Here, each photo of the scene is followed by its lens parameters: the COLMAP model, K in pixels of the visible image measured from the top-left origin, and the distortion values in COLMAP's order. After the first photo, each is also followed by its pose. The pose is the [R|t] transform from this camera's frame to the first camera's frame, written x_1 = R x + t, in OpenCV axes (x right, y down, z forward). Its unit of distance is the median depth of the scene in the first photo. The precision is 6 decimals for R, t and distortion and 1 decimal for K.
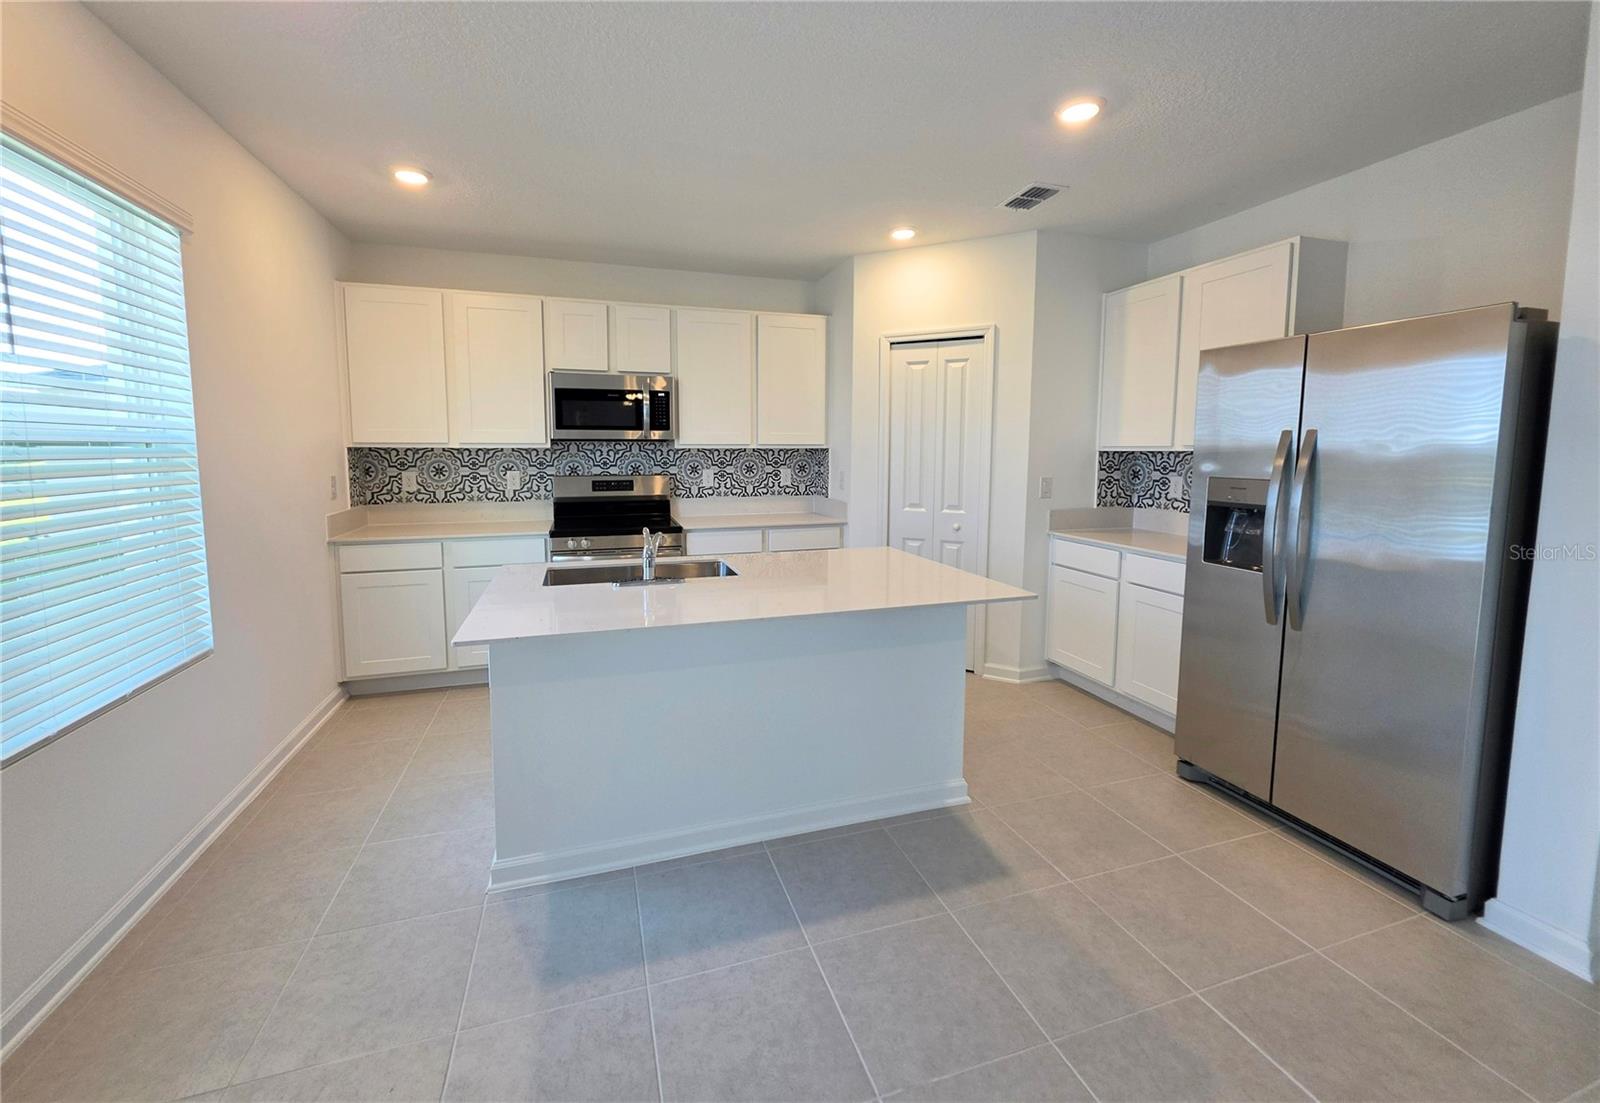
lens RADIAL K [[635.9, 0, 787.4], [0, 635.9, 504.4], [0, 0, 1]] dist [-0.003314, -0.000025]
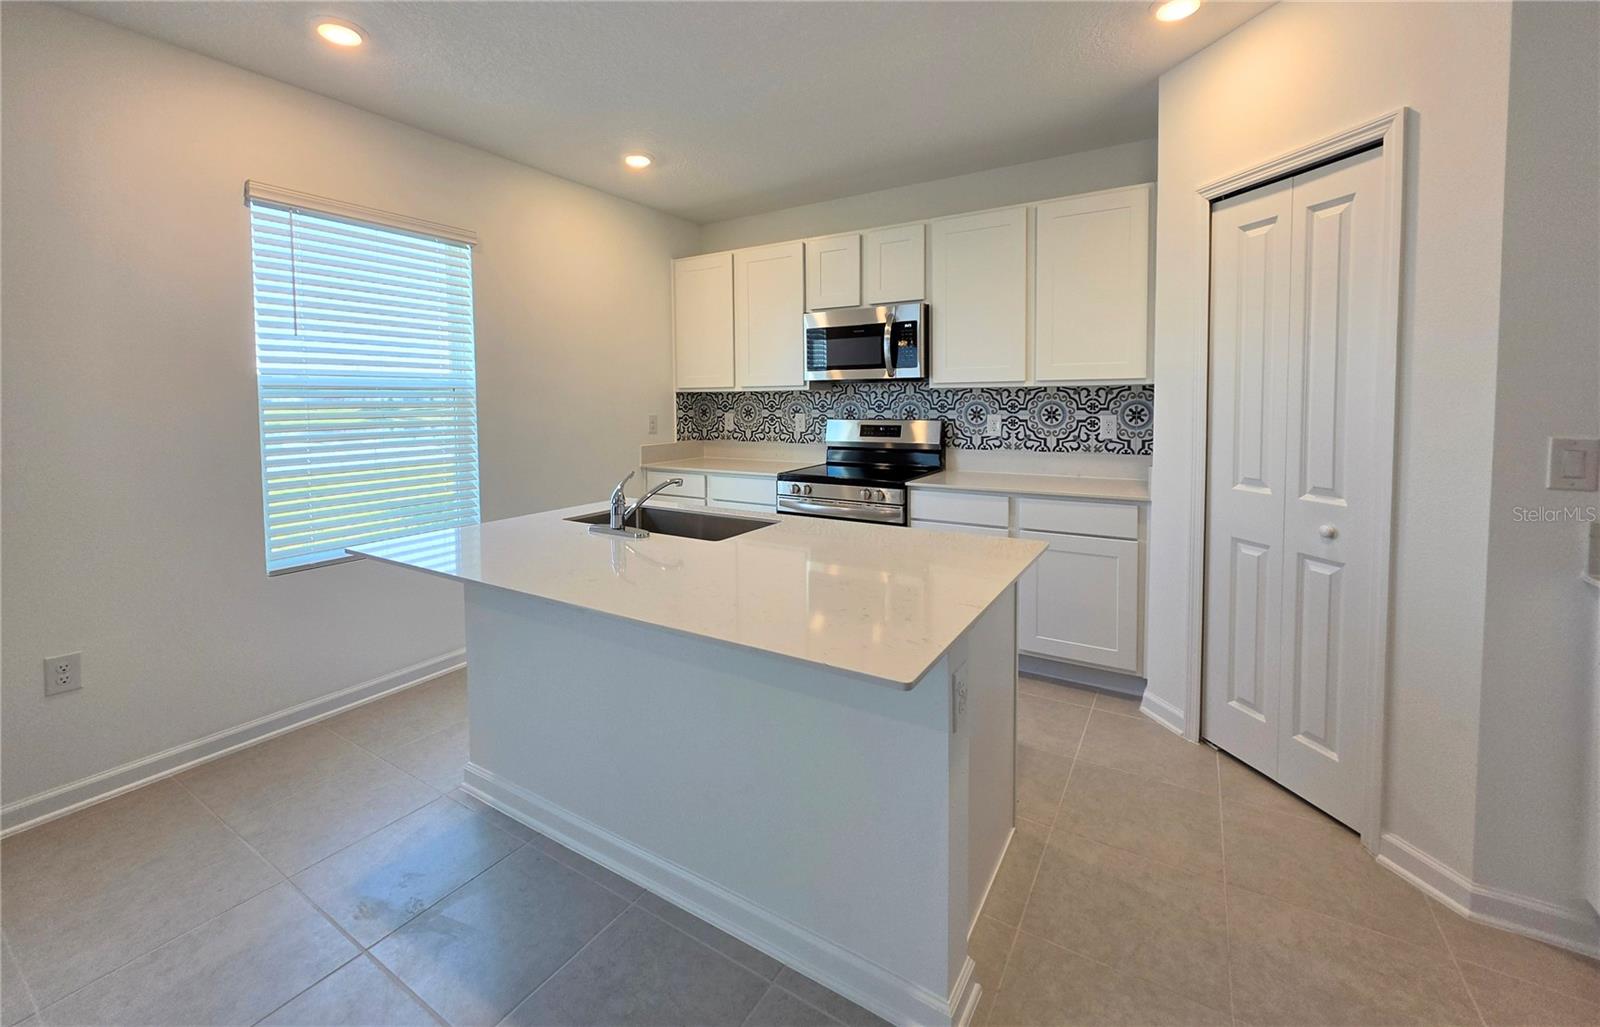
lens RADIAL K [[640.6, 0, 801.0], [0, 640.6, 426.6], [0, 0, 1]] dist [-0.003801, 0.001221]
pose [[0.651618, 0.024628, -0.758147, 0.369284], [-0.057400, 0.998208, -0.016909, -0.014569], [0.756372, 0.054536, 0.651864, 0.343029]]
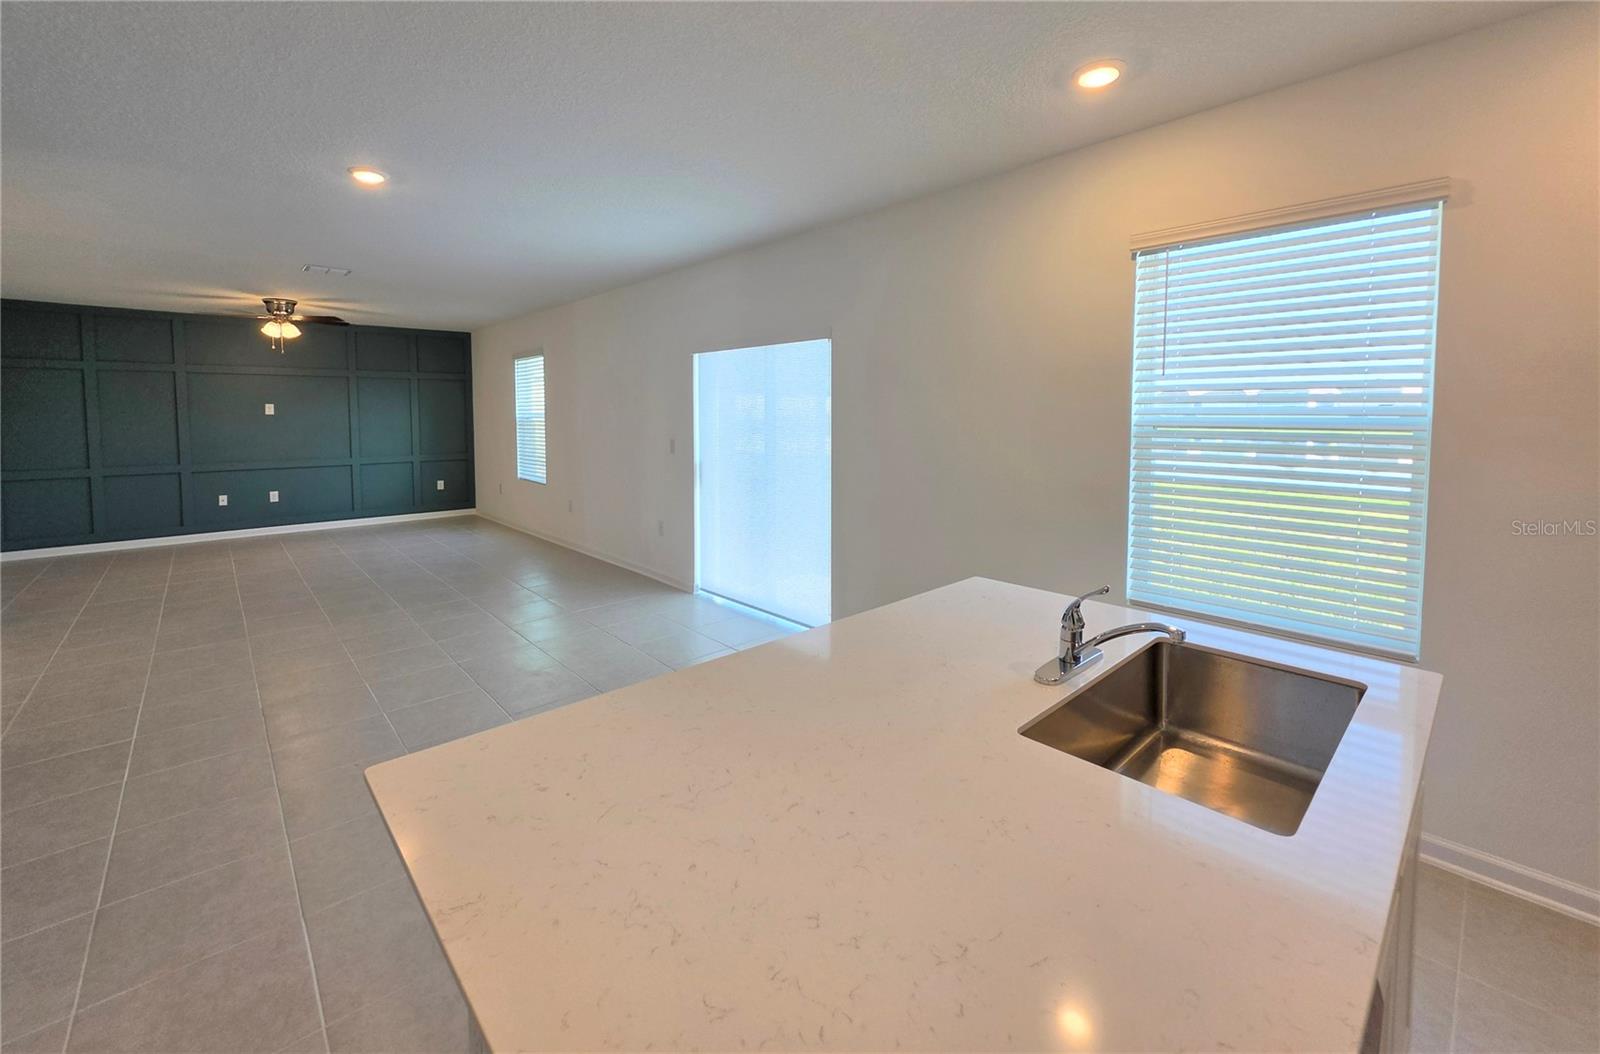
lens RADIAL K [[646.4, 0, 791.7], [0, 646.4, 447.1], [0, 0, 1]] dist [0.001498, 0.000025]
pose [[-0.908214, 0.017757, -0.418130, 0.158602], [-0.041116, 0.990480, 0.131370, -0.086371], [0.416483, 0.136503, -0.898838, 0.811409]]
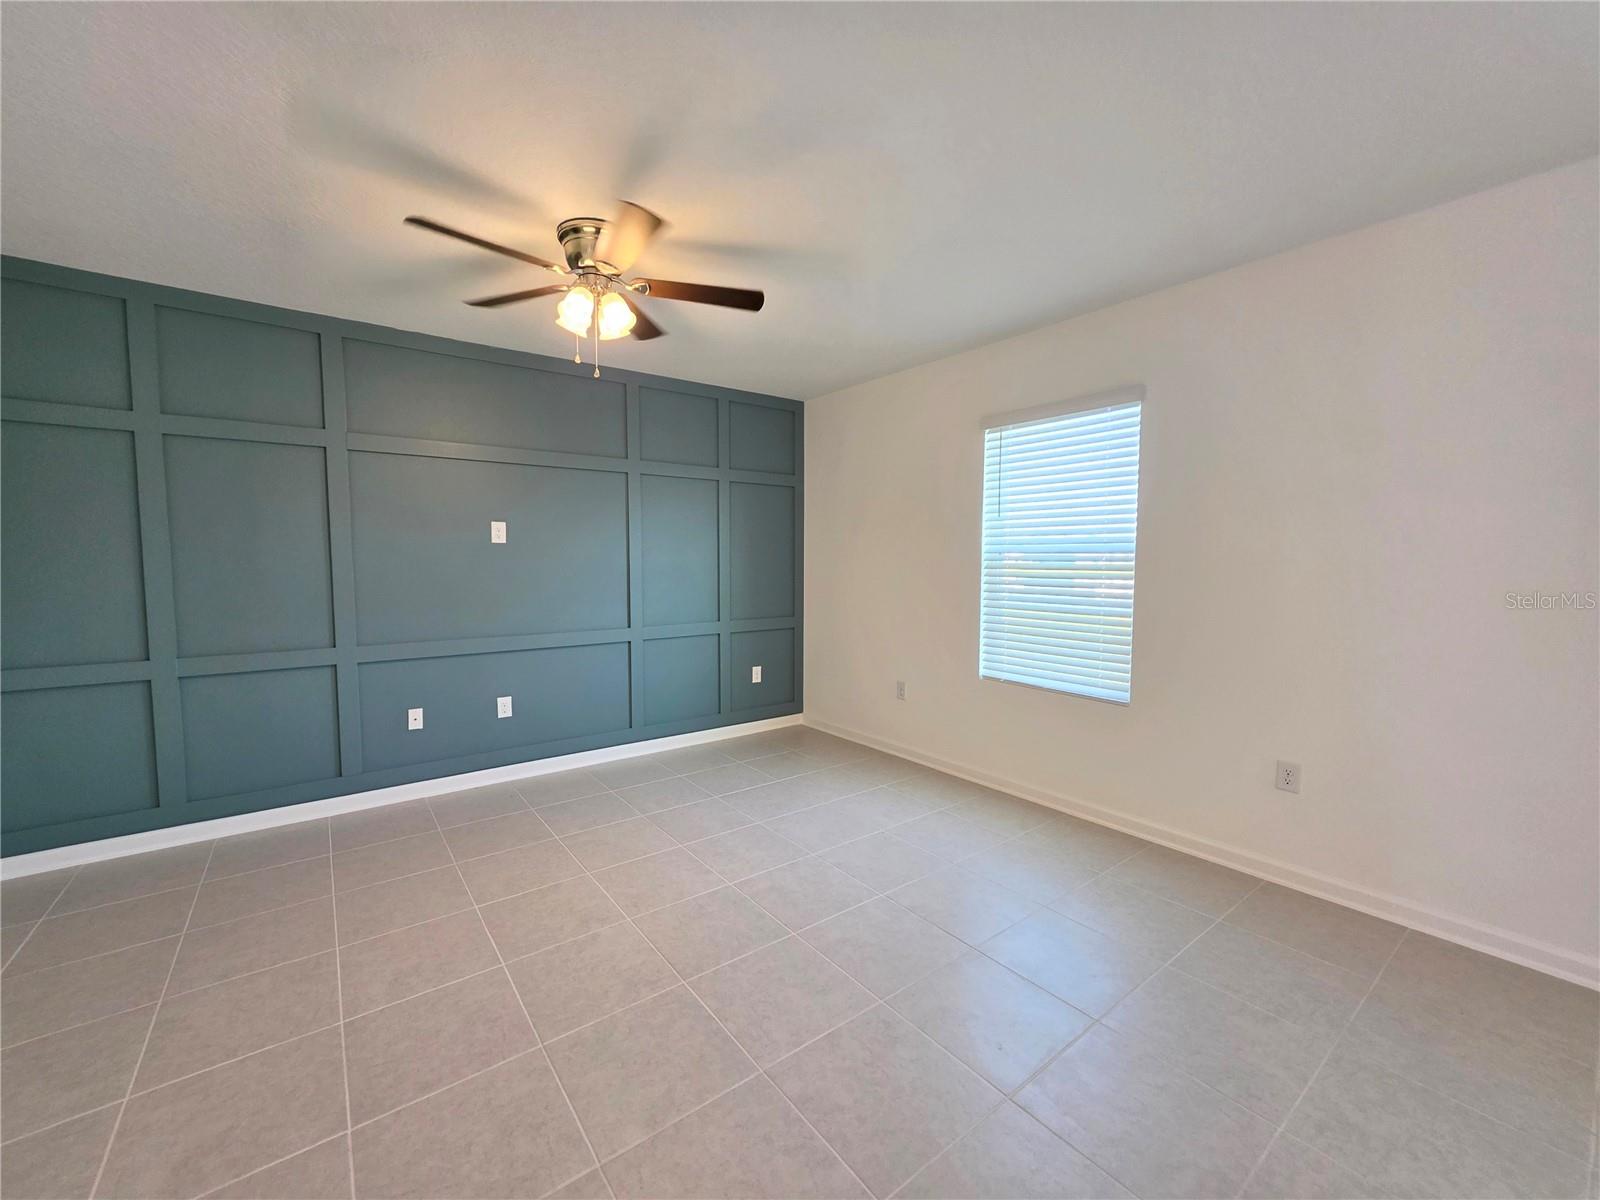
lens RADIAL K [[637.2, 0, 807.8], [0, 637.2, 599.3], [0, 0, 1]] dist [-0.000816, -0.001232]
pose [[-0.937899, 0.013791, -0.346633, 0.667975], [-0.039520, 0.988457, 0.146256, 0.063267], [0.344649, 0.150872, -0.926528, -0.556012]]
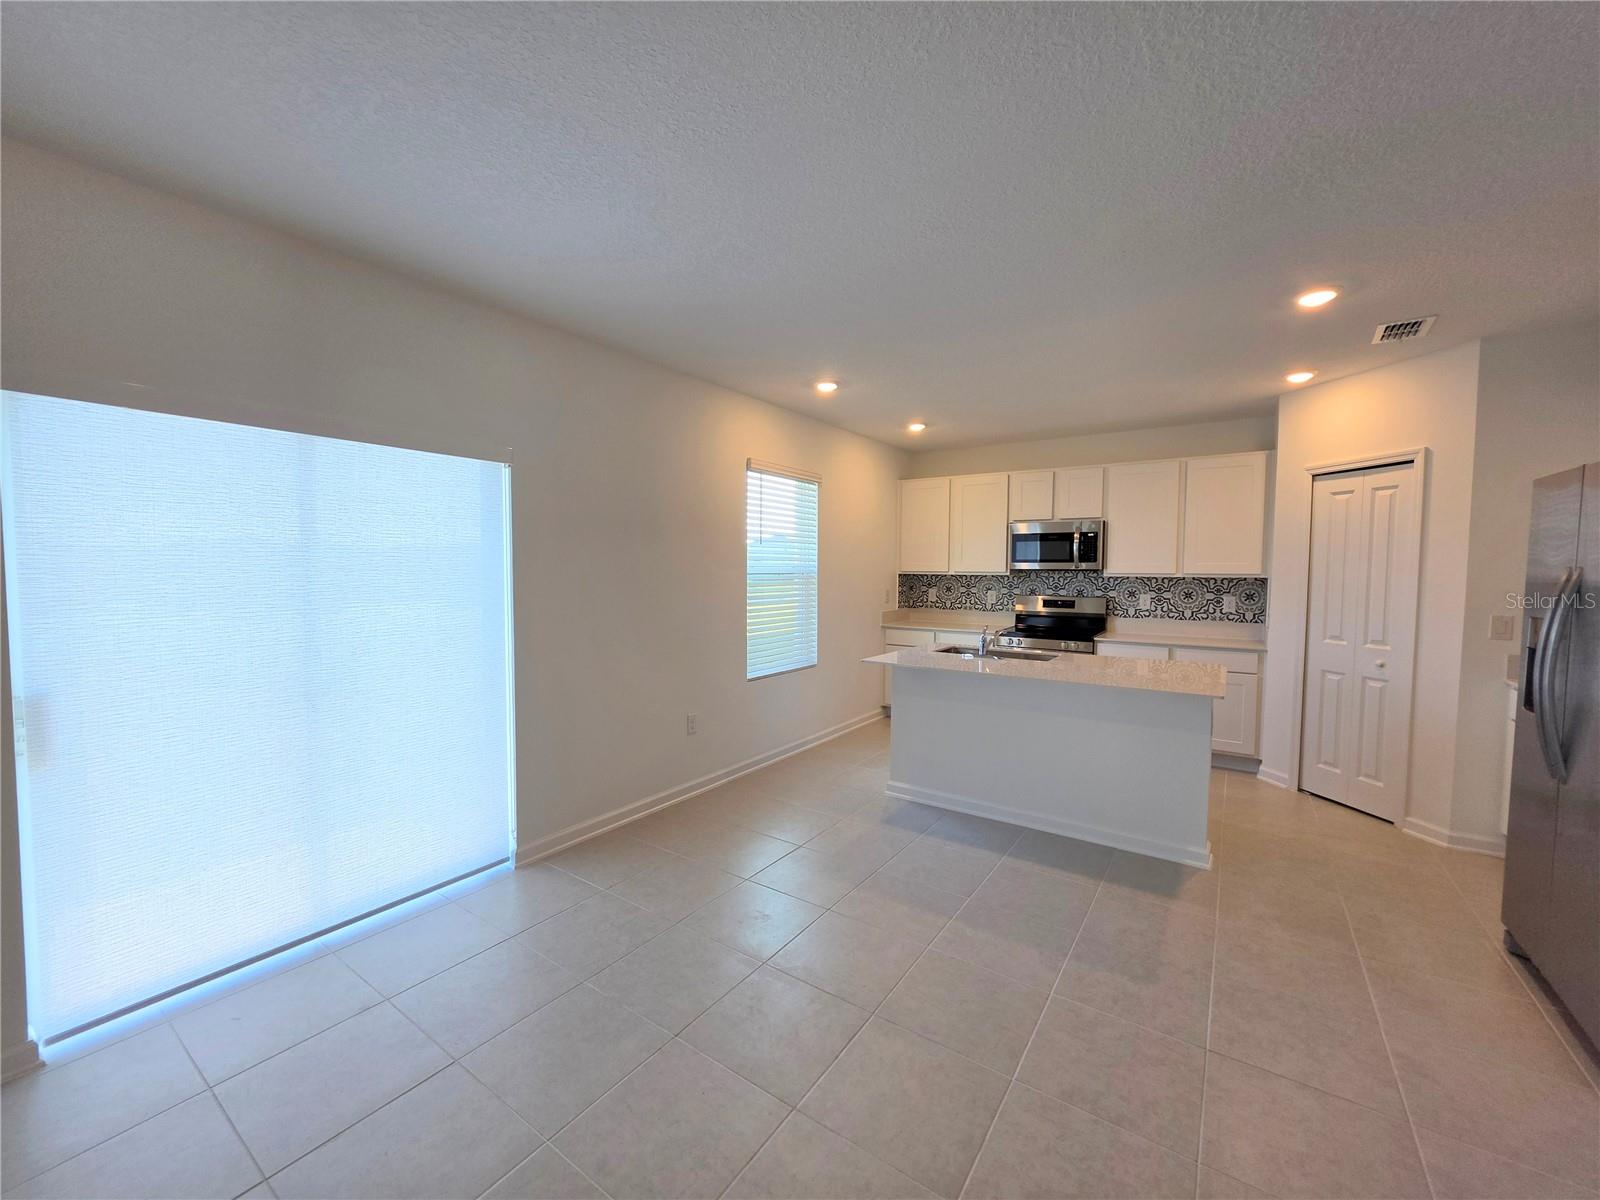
lens RADIAL K [[637.2, 0, 795.3], [0, 637.2, 599.1], [0, 0, 1]] dist [-0.000816, -0.001232]
pose [[0.607377, 0.039927, -0.793410, 0.474715], [-0.075016, 0.997156, -0.007246, 0.011795], [0.790864, 0.063919, 0.608644, -0.255464]]
